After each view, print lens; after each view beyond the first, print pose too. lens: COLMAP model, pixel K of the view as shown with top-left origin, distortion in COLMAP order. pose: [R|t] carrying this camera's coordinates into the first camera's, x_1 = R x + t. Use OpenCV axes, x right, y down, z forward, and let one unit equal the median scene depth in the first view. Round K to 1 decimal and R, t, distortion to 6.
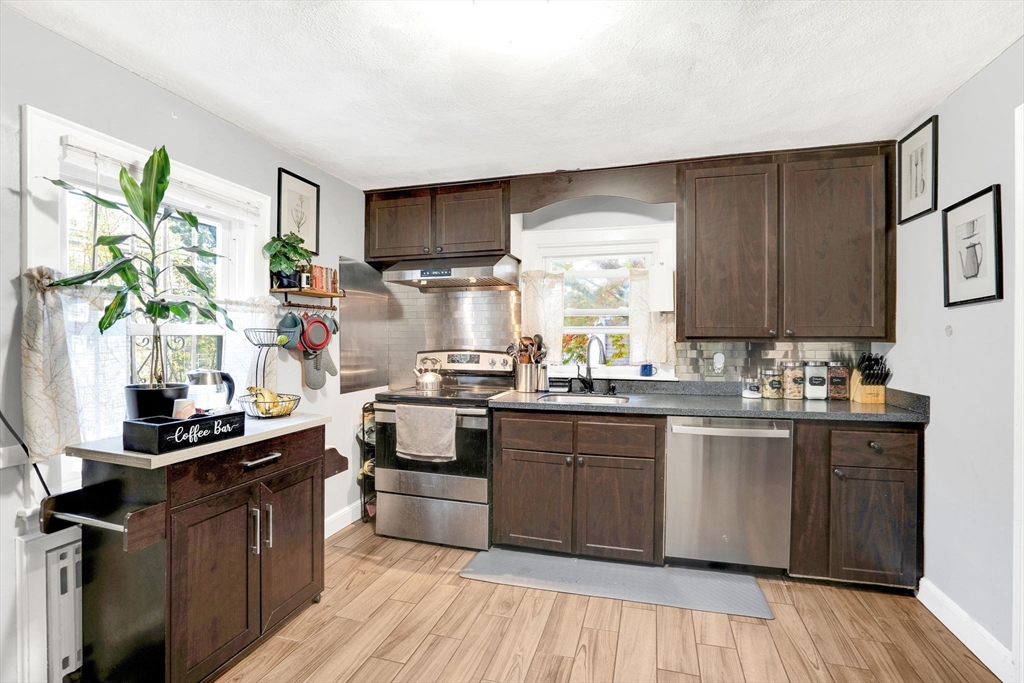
lens RADIAL K [[481.2, 0, 507.2], [0, 481.2, 340.7], [0, 0, 1]] dist [-0.017388, 0.000559]
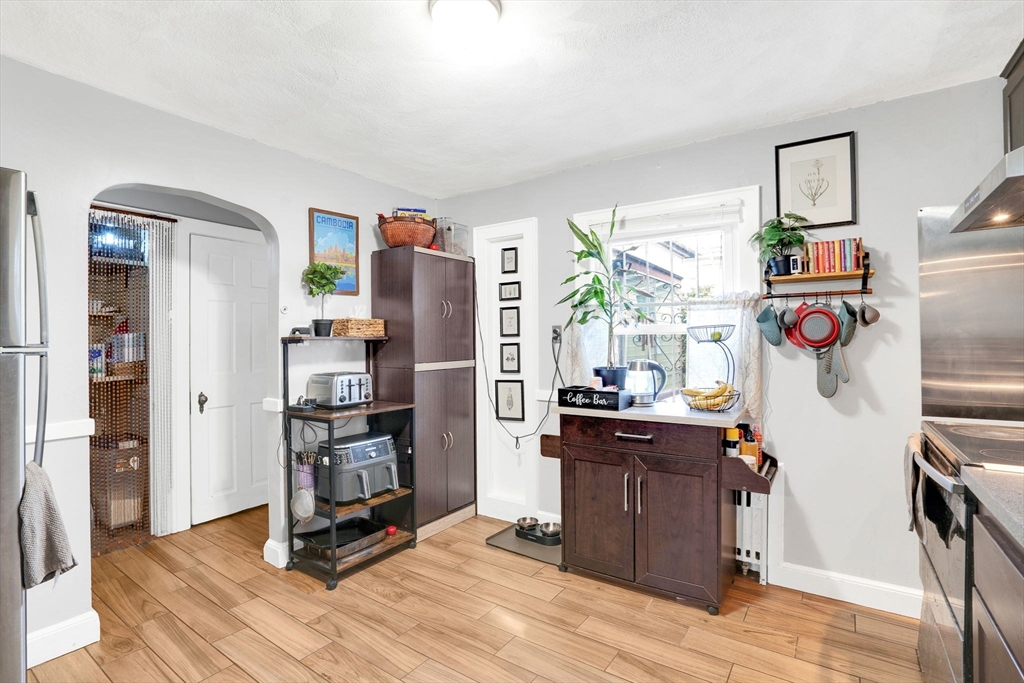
lens RADIAL K [[481.2, 0, 510.3], [0, 481.2, 344.3], [0, 0, 1]] dist [-0.017388, 0.000559]
pose [[-0.295327, -0.000815, -0.955396, 0.695806], [0.000097, 1.000000, -0.000883, 0.019184], [0.955396, -0.000354, -0.295327, 1.012299]]
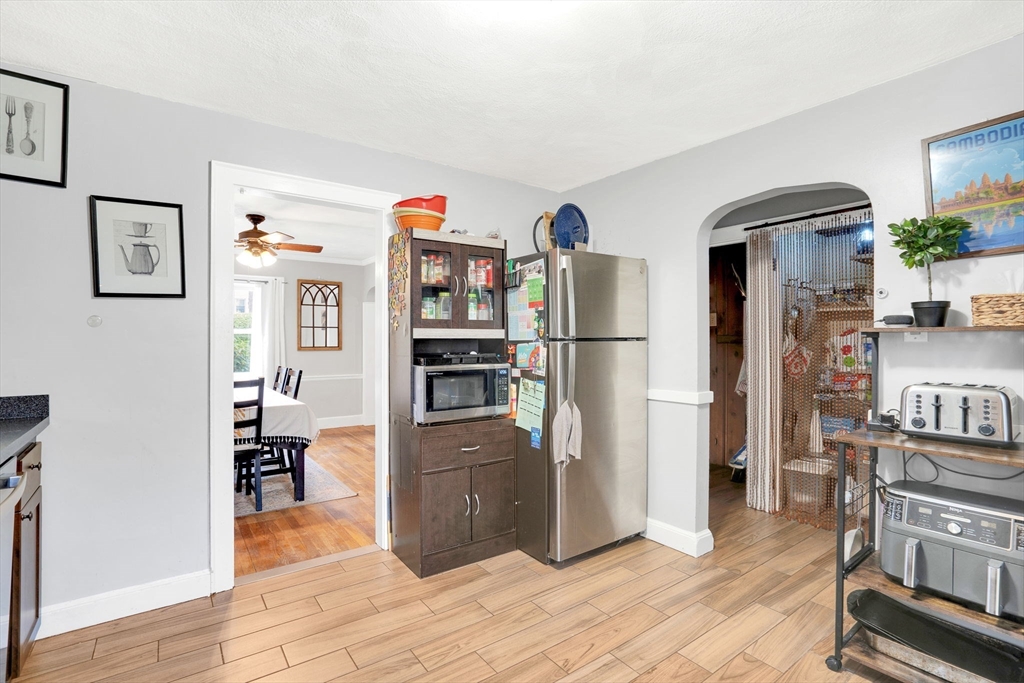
lens RADIAL K [[481.2, 0, 513.4], [0, 481.2, 336.6], [0, 0, 1]] dist [-0.017388, 0.000559]
pose [[-0.812271, 0.002576, 0.583275, -0.334909], [0.002488, 0.999996, -0.000951, 0.013636], [-0.583275, 0.000679, -0.812274, 1.288573]]
